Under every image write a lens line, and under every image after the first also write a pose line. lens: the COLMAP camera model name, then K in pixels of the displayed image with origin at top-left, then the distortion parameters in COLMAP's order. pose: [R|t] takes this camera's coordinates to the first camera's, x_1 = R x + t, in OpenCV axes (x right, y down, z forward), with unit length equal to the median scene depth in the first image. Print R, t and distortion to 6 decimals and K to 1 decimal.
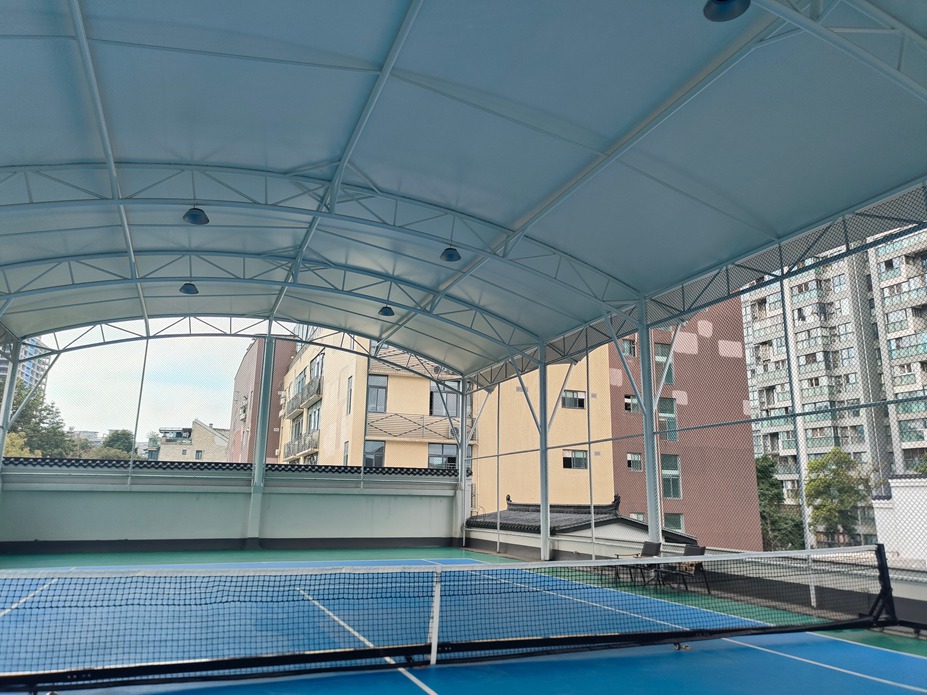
lens RADIAL K [[683.6, 0, 461.4], [0, 683.6, 335.8], [0, 0, 1]] dist [0.059313, -0.056611]
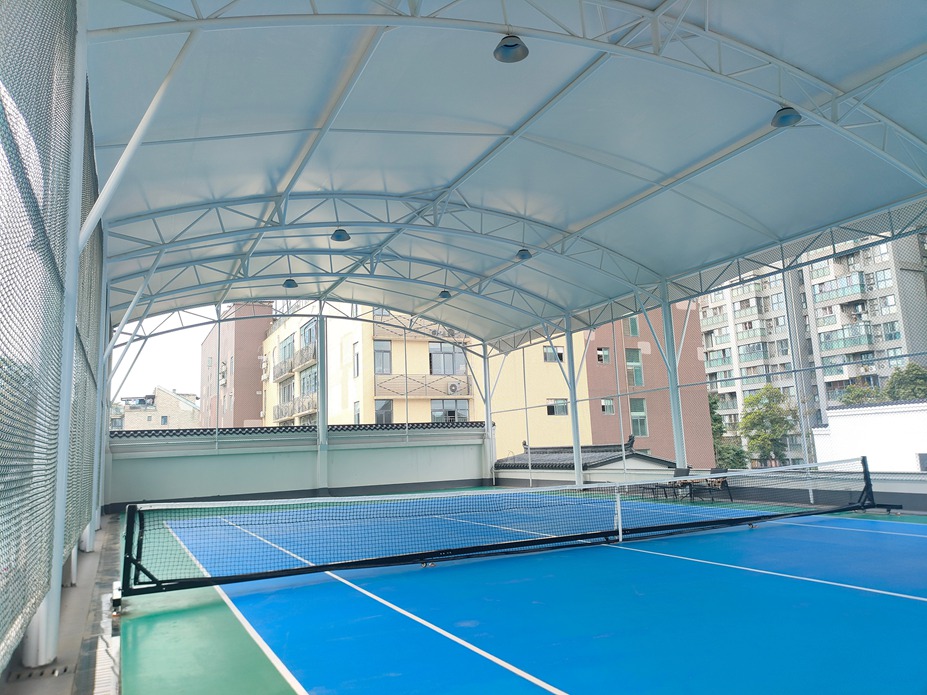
lens RADIAL K [[679.9, 0, 464.3], [0, 679.9, 334.6], [0, 0, 1]] dist [0.058583, -0.058004]
pose [[0.994831, -0.040419, 0.093156, -0.143567], [0.033943, 0.996964, 0.070076, -0.036383], [-0.095706, -0.066552, 0.993182, -0.143249]]
